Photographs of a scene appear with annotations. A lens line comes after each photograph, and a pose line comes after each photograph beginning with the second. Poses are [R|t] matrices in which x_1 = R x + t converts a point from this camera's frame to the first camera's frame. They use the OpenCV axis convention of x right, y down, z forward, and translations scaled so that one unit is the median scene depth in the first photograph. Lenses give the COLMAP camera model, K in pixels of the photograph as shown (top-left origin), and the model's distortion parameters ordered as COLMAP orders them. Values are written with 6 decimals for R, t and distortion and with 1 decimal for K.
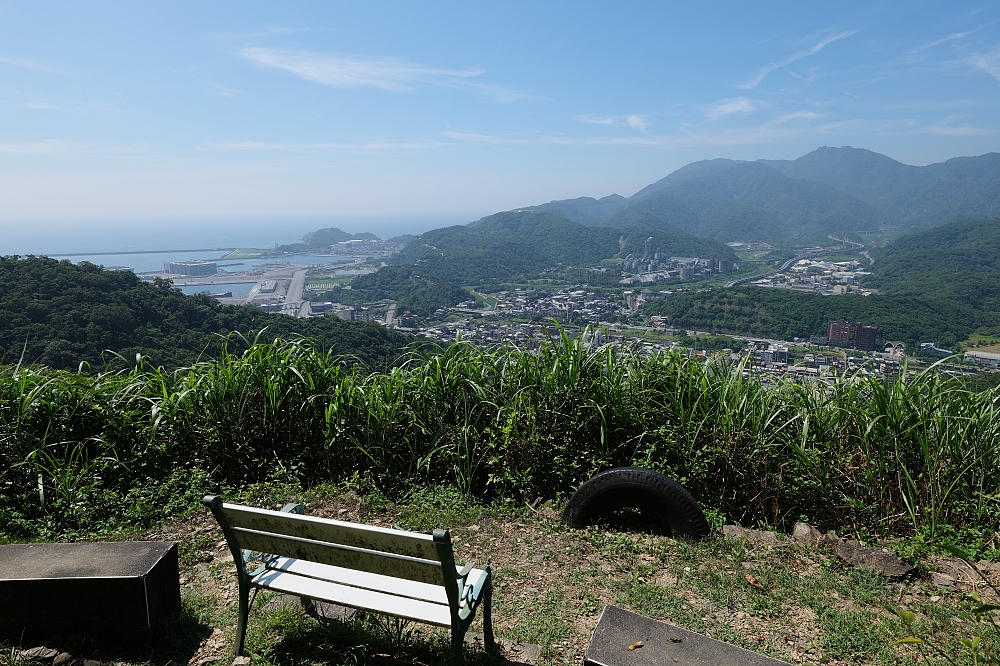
lens RADIAL K [[565.5, 0, 500.8], [0, 565.5, 338.4], [0, 0, 1]] dist [-0.001230, 0.001230]
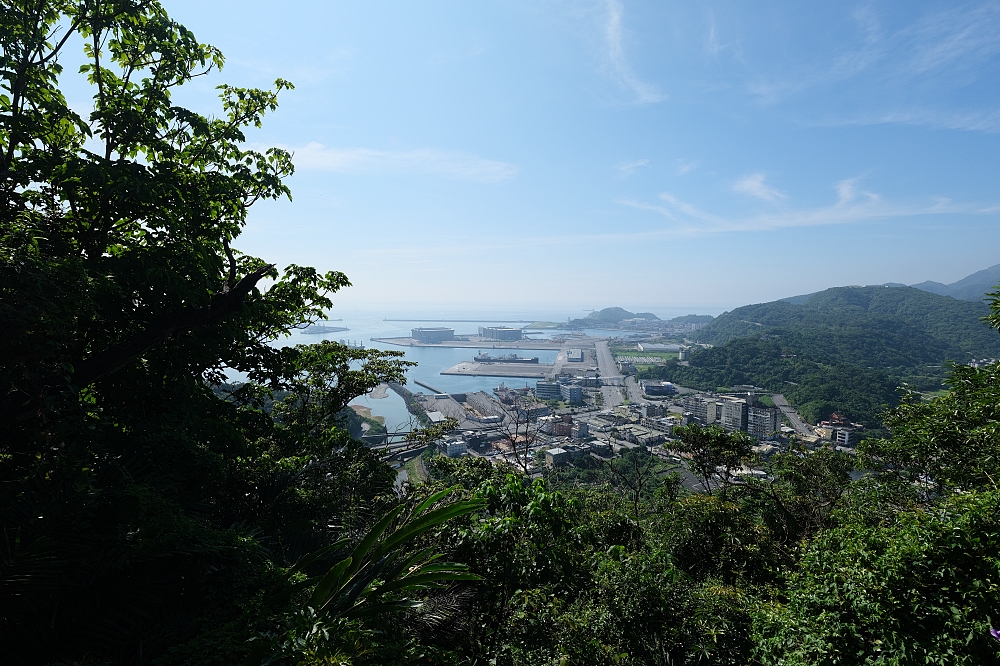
lens RADIAL K [[455.2, 0, 501.7], [0, 455.2, 333.5], [0, 0, 1]] dist [-0.000045, 0.000309]
pose [[0.883144, 0.048559, -0.466582, -0.126535], [-0.120222, 0.984838, -0.125060, -0.015372], [0.453435, 0.166539, 0.875592, 0.221238]]
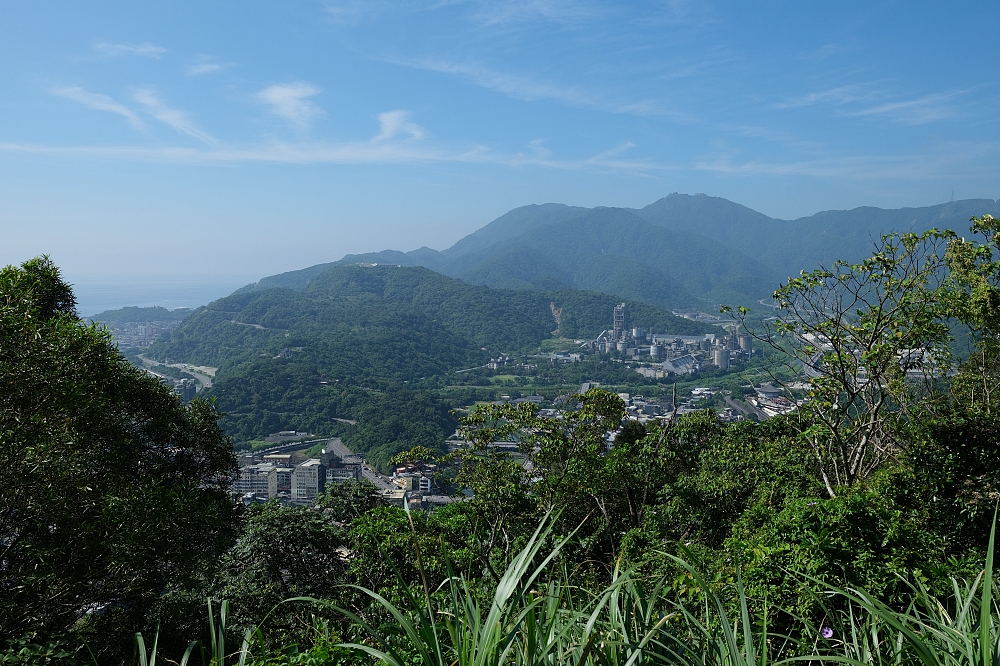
lens RADIAL K [[822.0, 0, 500.0], [0, 822.0, 333.0], [0, 0, 1]] dist [-0.005847, 0.003344]
pose [[0.934063, -0.020954, 0.356494, -0.167073], [0.074827, 0.987600, -0.138010, -0.024967], [-0.349182, 0.155585, 0.924048, 0.171260]]
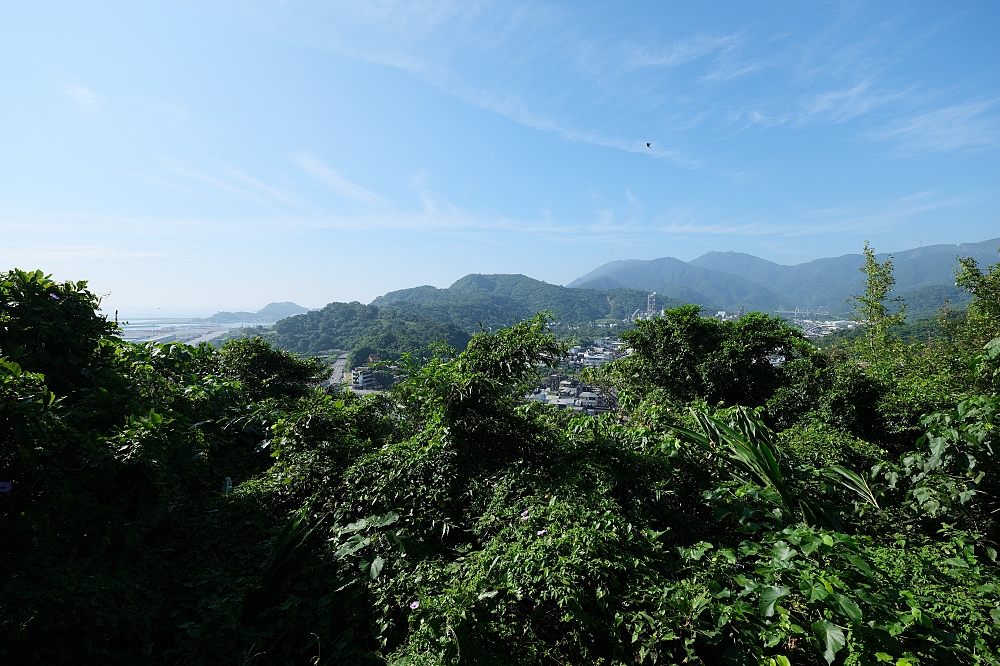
lens RADIAL K [[455.2, 0, 501.7], [0, 455.2, 333.5], [0, 0, 1]] dist [-0.000045, 0.000309]
pose [[0.990913, 0.002532, 0.134481, -0.056351], [0.020427, 0.985392, -0.169069, -0.000784], [-0.132945, 0.170280, 0.976386, 0.303052]]
